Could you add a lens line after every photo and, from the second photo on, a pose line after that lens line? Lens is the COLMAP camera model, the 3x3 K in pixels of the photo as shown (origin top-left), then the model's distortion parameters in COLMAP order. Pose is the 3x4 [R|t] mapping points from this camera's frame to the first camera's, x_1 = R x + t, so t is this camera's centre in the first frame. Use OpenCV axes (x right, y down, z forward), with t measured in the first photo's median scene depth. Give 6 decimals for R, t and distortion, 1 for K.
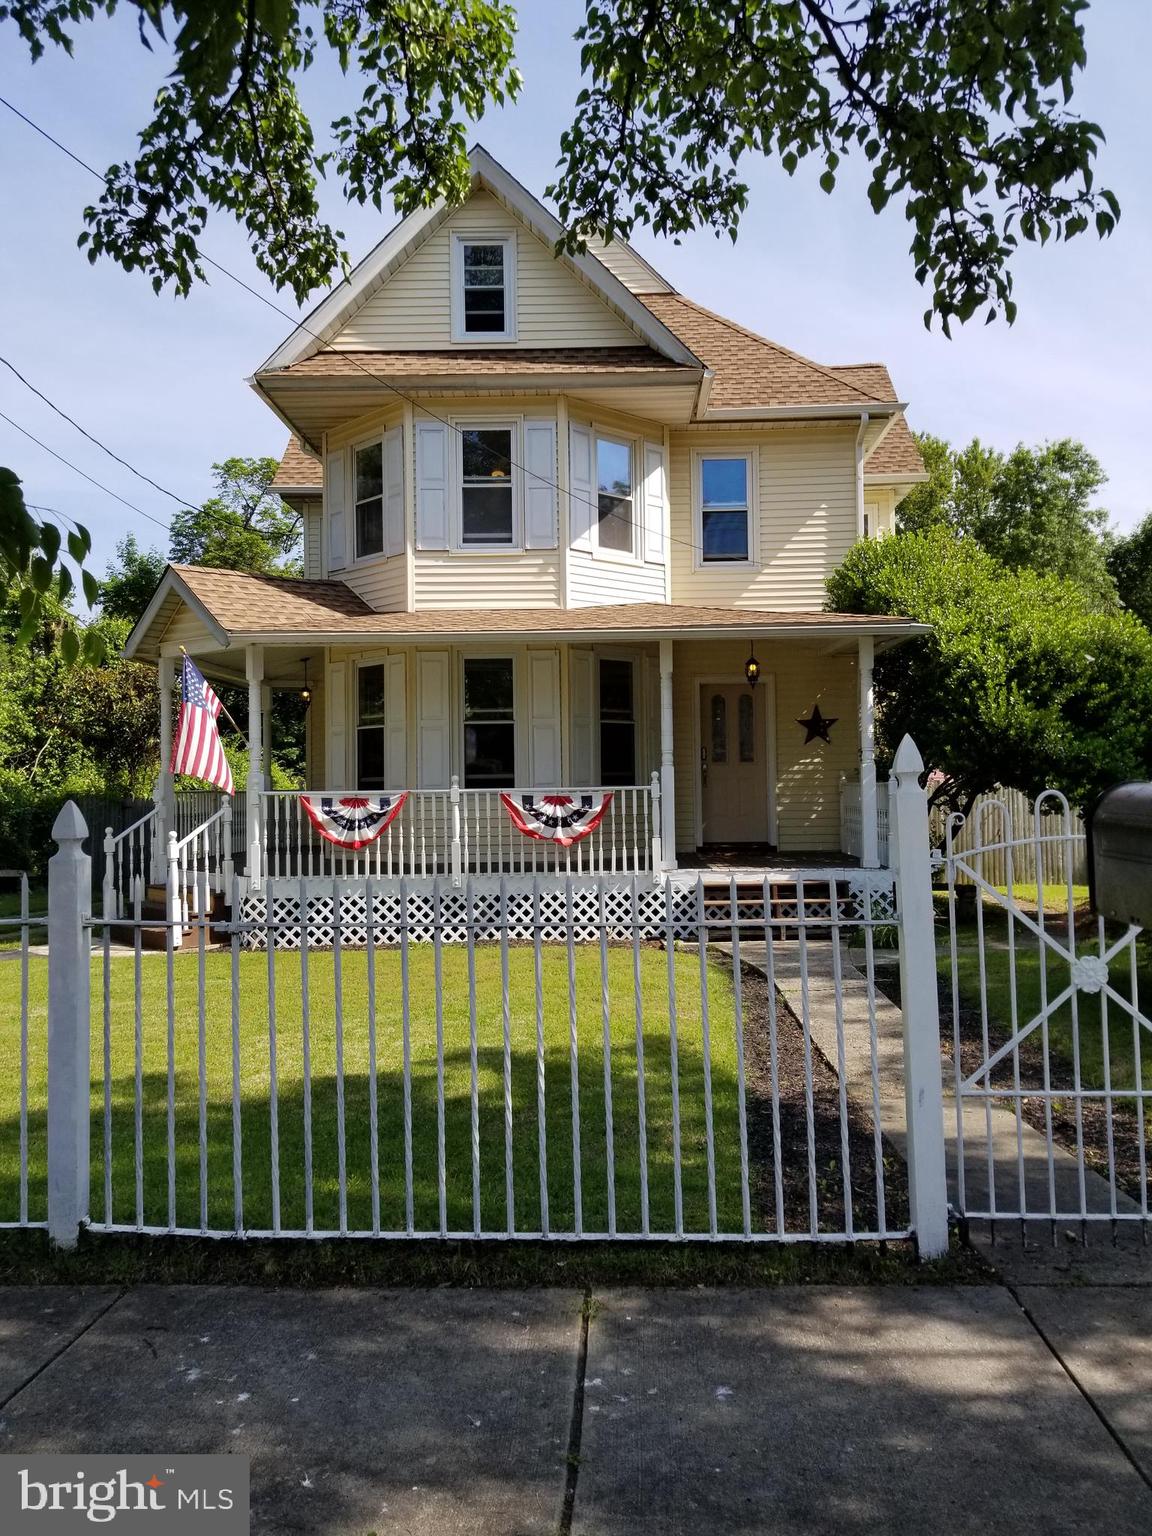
lens RADIAL K [[1206.8, 0, 566.9], [0, 1206.8, 762.7], [0, 0, 1]] dist [-0.014498, -0.000303]
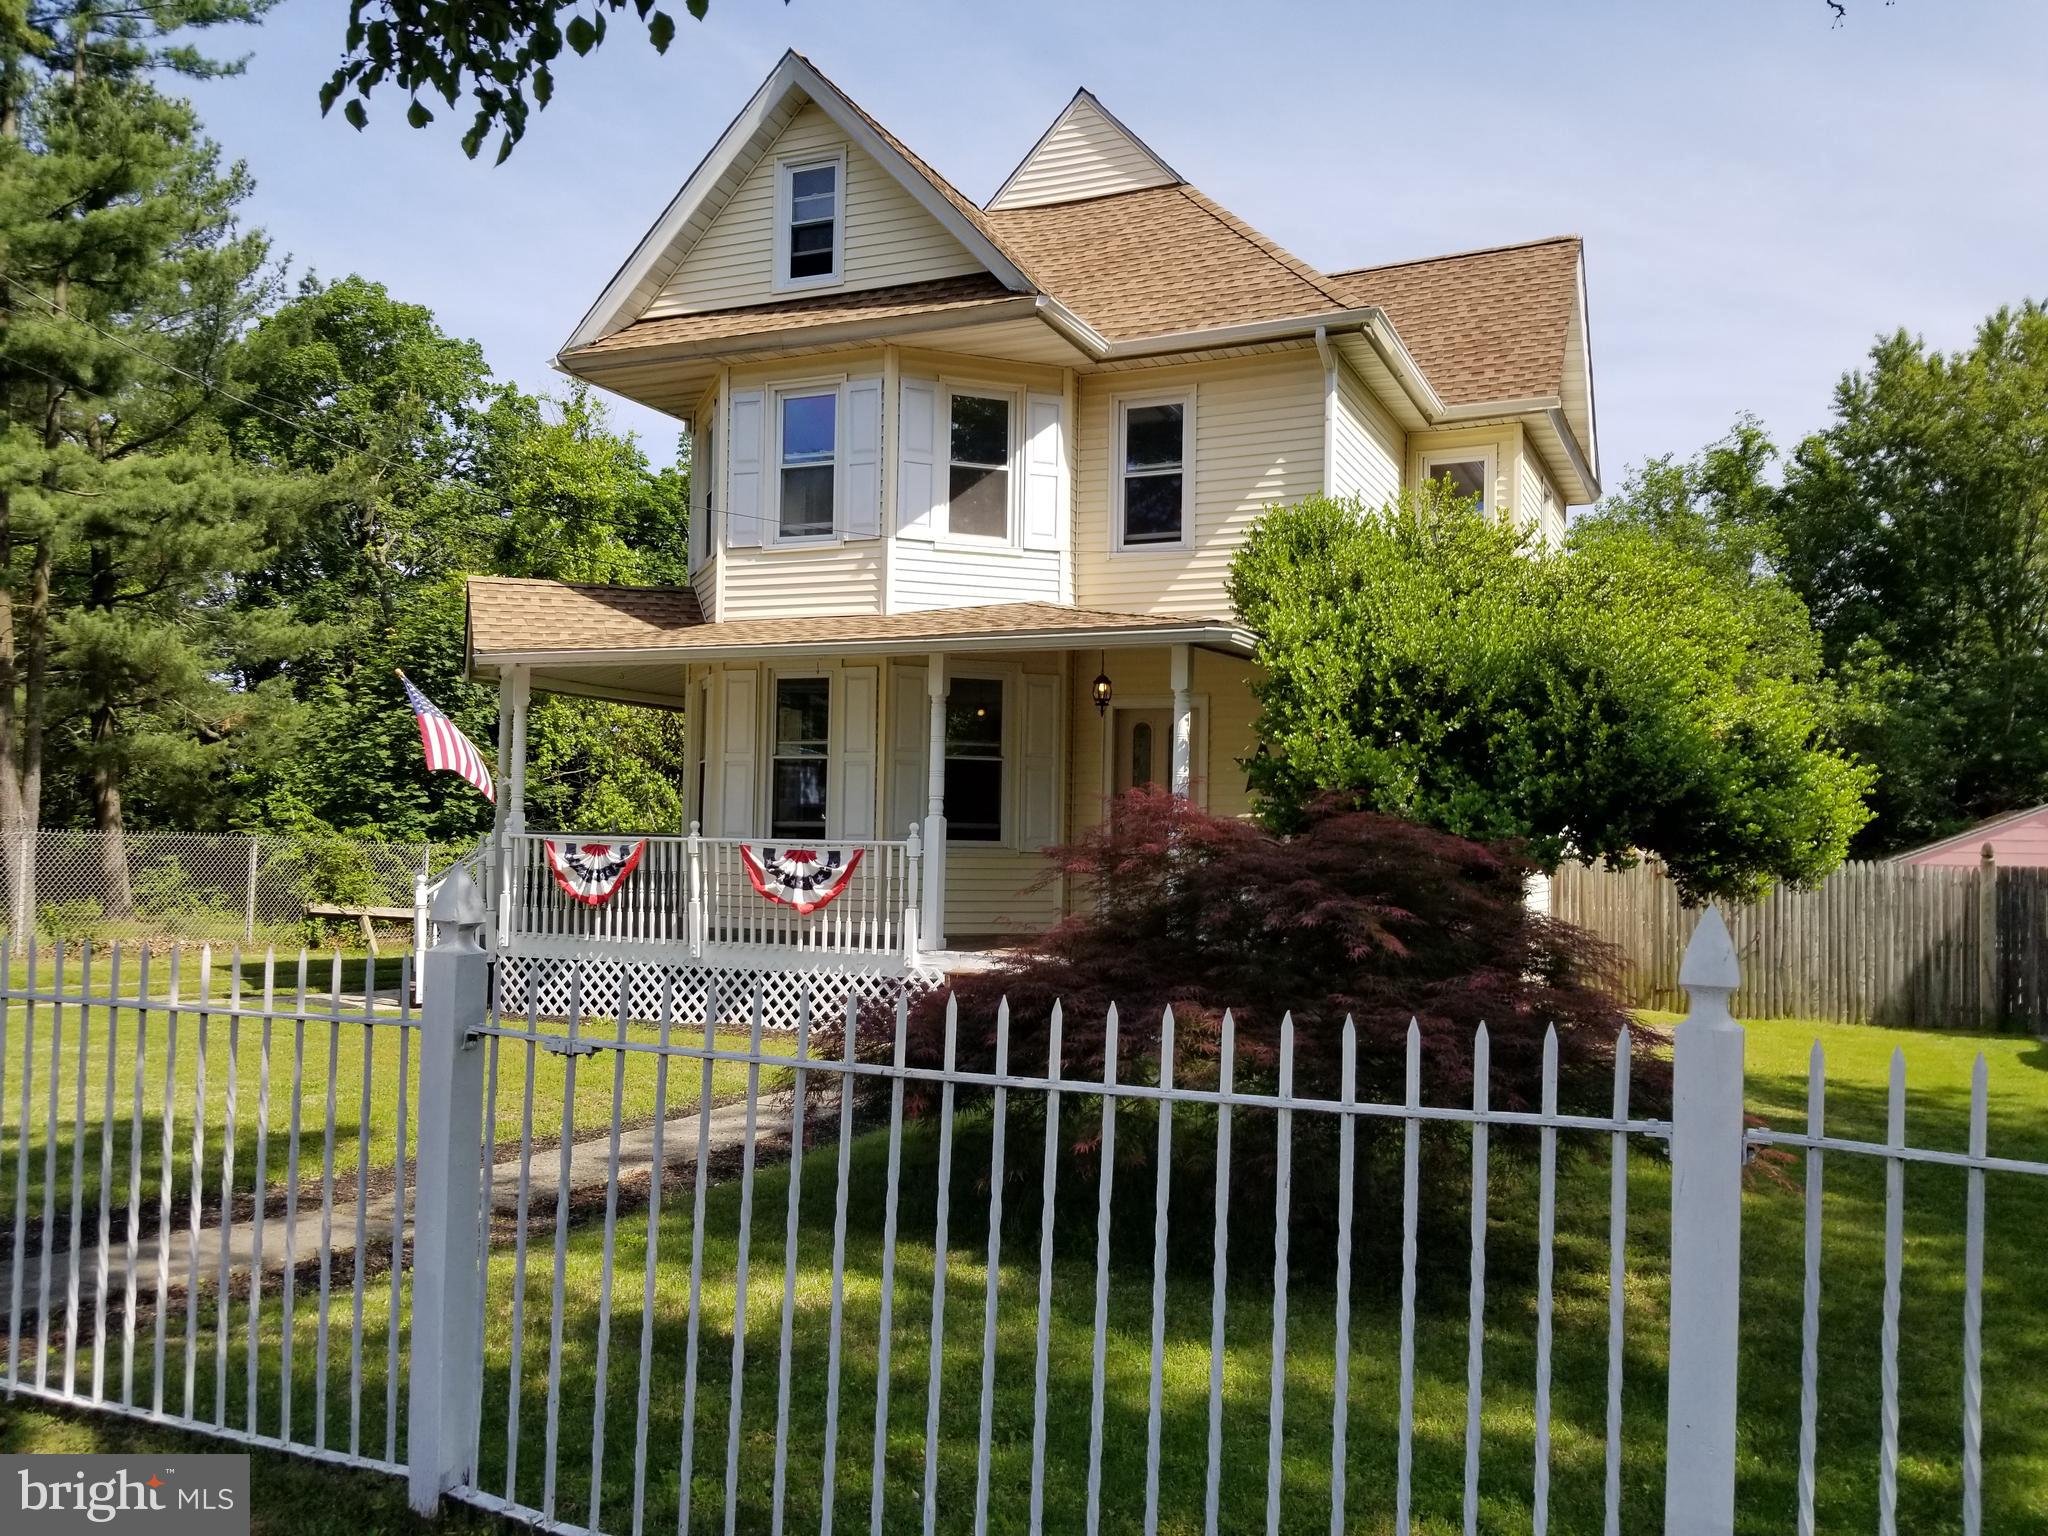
lens RADIAL K [[1609.1, 0, 1004.5], [0, 1609.1, 771.4], [0, 0, 1]] dist [-0.014498, -0.000303]
pose [[0.915697, 0.015332, -0.401577, 0.494072], [-0.024714, 0.999529, -0.018193, -0.007785], [0.401109, 0.026584, 0.915644, 0.071336]]
